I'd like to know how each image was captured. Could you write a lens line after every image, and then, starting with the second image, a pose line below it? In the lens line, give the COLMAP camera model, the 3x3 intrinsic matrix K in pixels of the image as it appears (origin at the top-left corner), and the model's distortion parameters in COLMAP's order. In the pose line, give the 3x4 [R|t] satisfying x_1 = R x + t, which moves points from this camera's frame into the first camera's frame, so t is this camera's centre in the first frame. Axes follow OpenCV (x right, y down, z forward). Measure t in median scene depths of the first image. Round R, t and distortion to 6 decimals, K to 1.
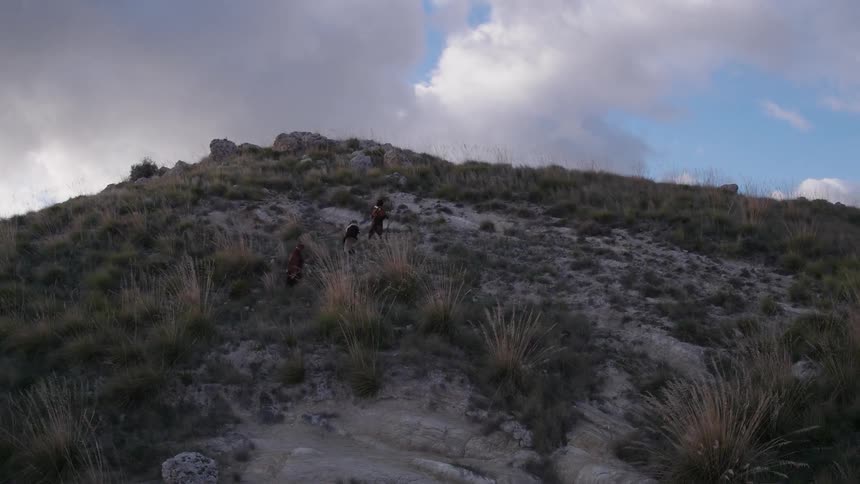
lens RADIAL K [[913.8, 0, 428.8], [0, 913.8, 243.8], [0, 0, 1]] dist [-0.177343, 0.000000]
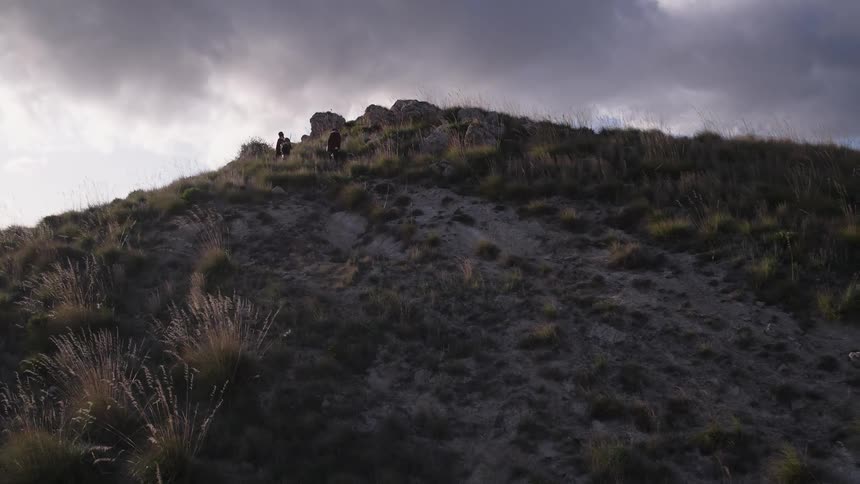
lens RADIAL K [[913.8, 0, 425.8], [0, 913.8, 267.7], [0, 0, 1]] dist [-0.177343, 0.000000]
pose [[0.938273, 0.009715, -0.345759, 0.317804], [0.022187, 0.995857, 0.088190, -0.083181], [0.345184, -0.090418, 0.934170, 0.418172]]
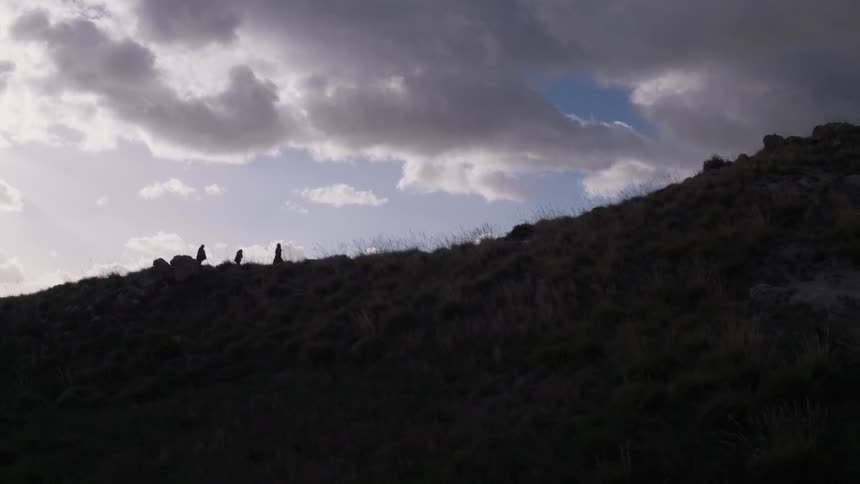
lens RADIAL K [[913.8, 0, 422.3], [0, 913.8, 246.2], [0, 0, 1]] dist [-0.177343, 0.000000]
pose [[0.819021, -0.053660, -0.571249, 0.149366], [0.051181, 0.998481, -0.020413, 0.086005], [0.571477, -0.012519, 0.820523, -0.641815]]
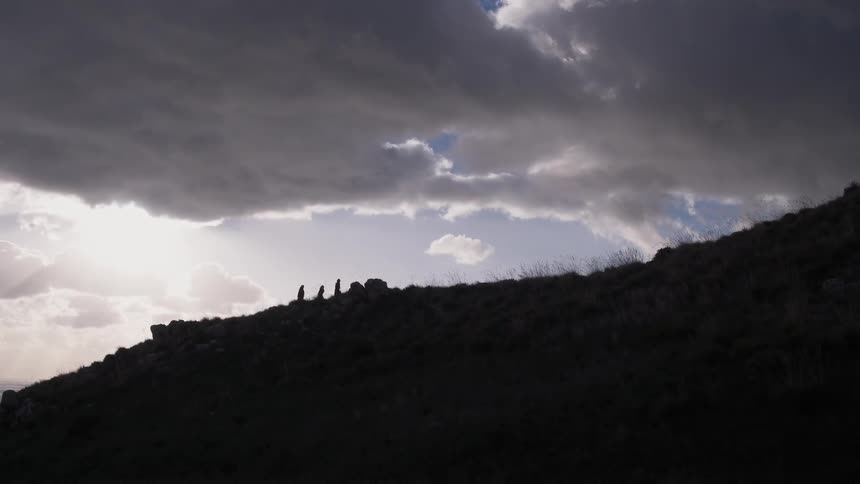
lens RADIAL K [[913.8, 0, 434.8], [0, 913.8, 245.0], [0, 0, 1]] dist [-0.177343, 0.000000]
pose [[0.687764, -0.107120, -0.717987, 0.426877], [0.063072, 0.994130, -0.087903, 0.165301], [0.723189, 0.015171, 0.690484, -0.862310]]
